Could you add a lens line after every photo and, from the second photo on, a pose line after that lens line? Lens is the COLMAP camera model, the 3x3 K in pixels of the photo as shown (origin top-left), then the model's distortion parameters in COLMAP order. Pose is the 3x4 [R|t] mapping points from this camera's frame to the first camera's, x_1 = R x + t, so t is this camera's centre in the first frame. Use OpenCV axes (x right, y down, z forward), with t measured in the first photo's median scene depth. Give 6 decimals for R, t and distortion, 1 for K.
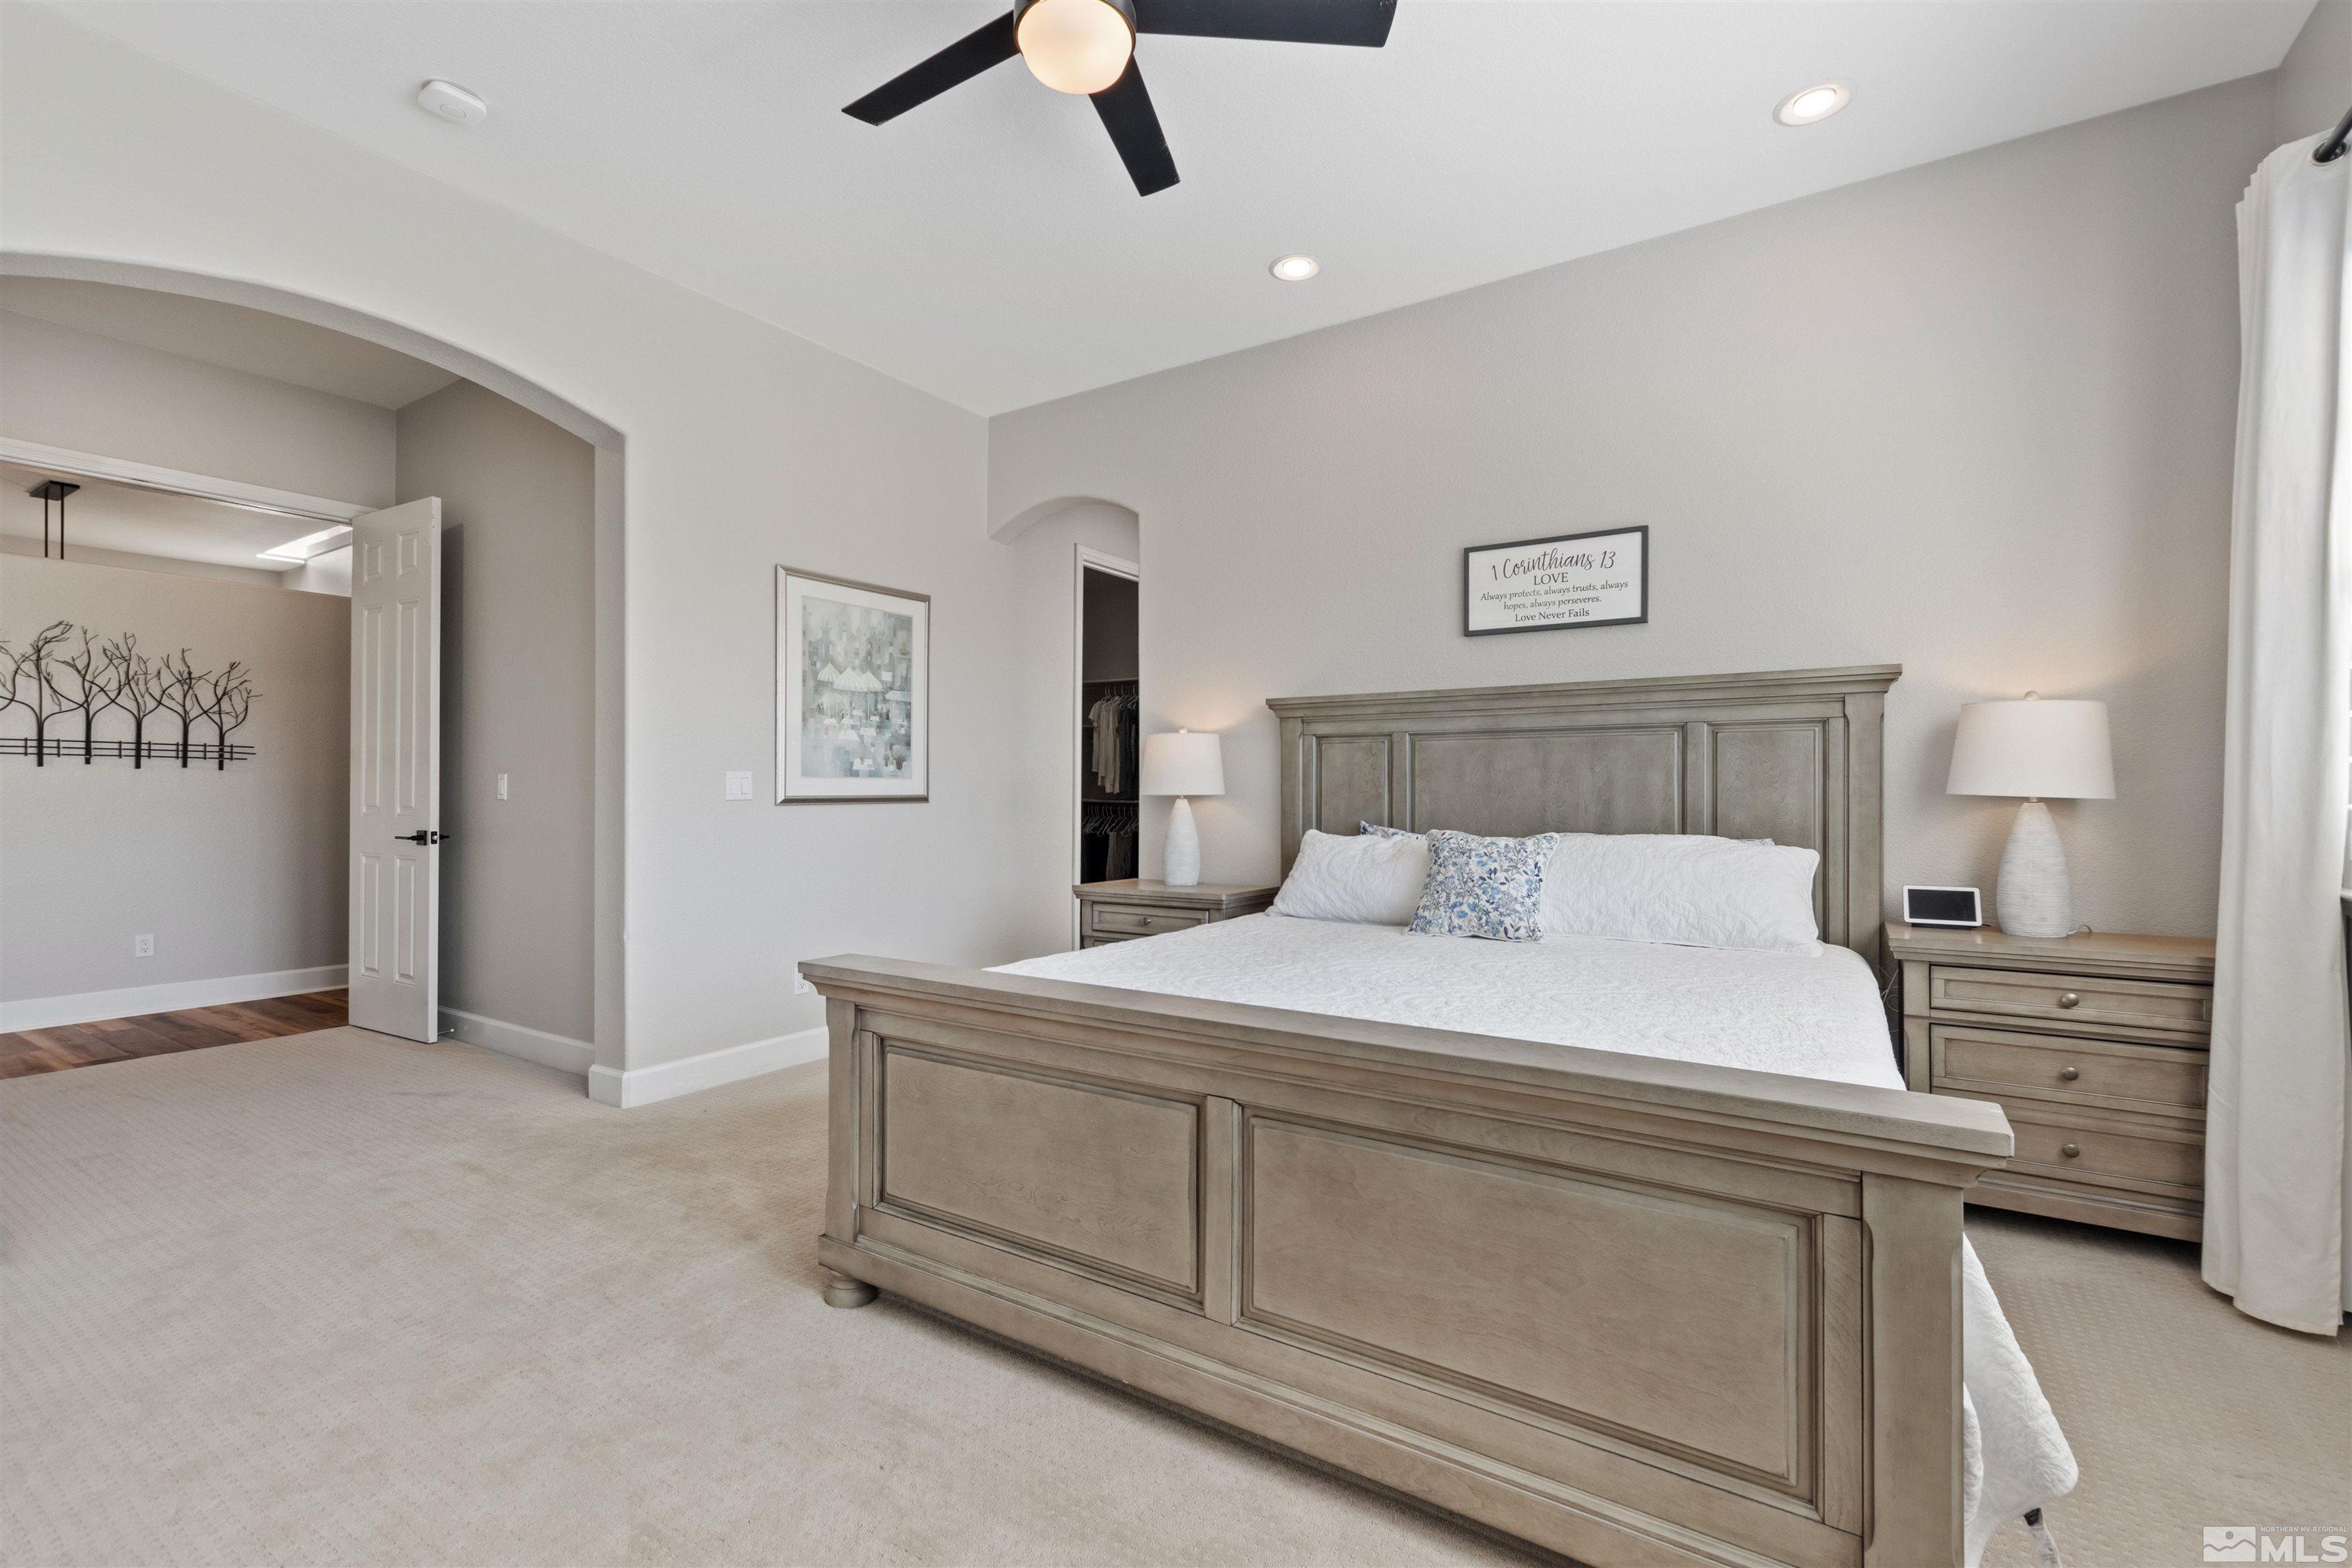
lens RADIAL K [[1025.7, 0, 1178.0], [0, 1025.7, 785.1], [0, 0, 1]] dist [0.006929, -0.001410]
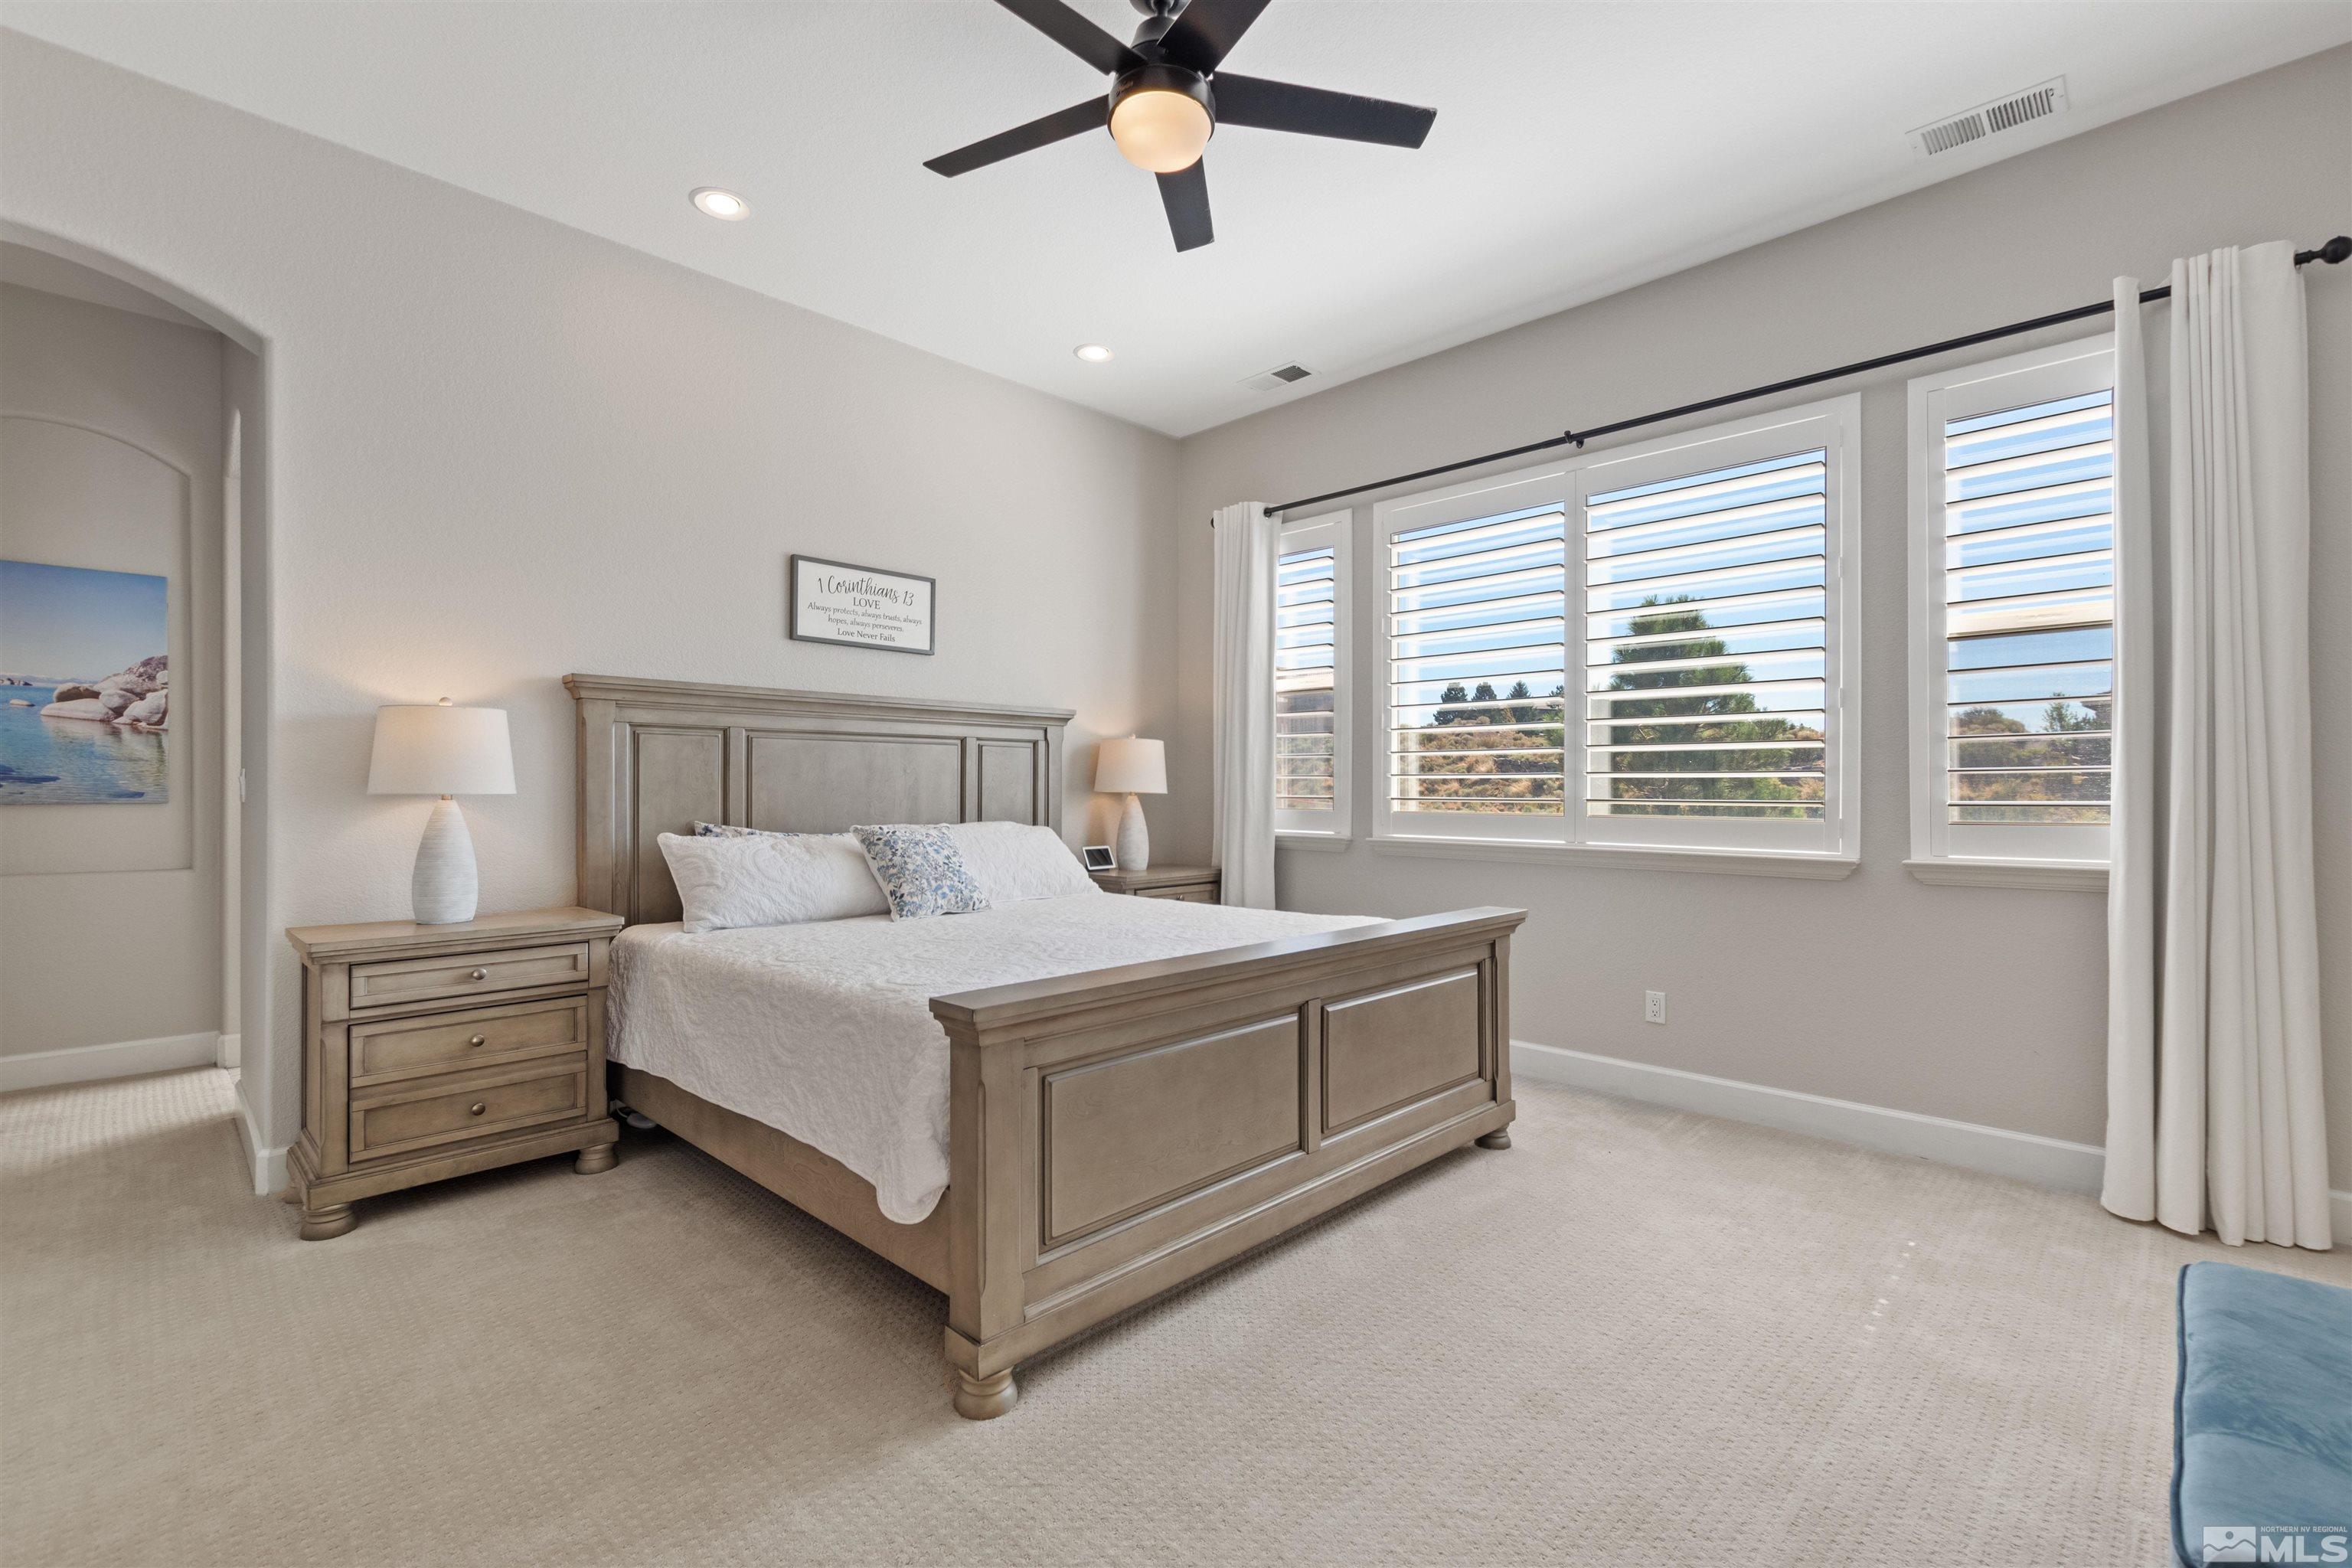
lens RADIAL K [[1025.7, 0, 1176.7], [0, 1025.7, 787.2], [0, 0, 1]] dist [0.006929, -0.001410]
pose [[0.200974, 0.001399, 0.979596, -0.696531], [-0.008329, 0.999965, 0.000281, 0.000744], [-0.979561, -0.008215, 0.200978, 0.436273]]
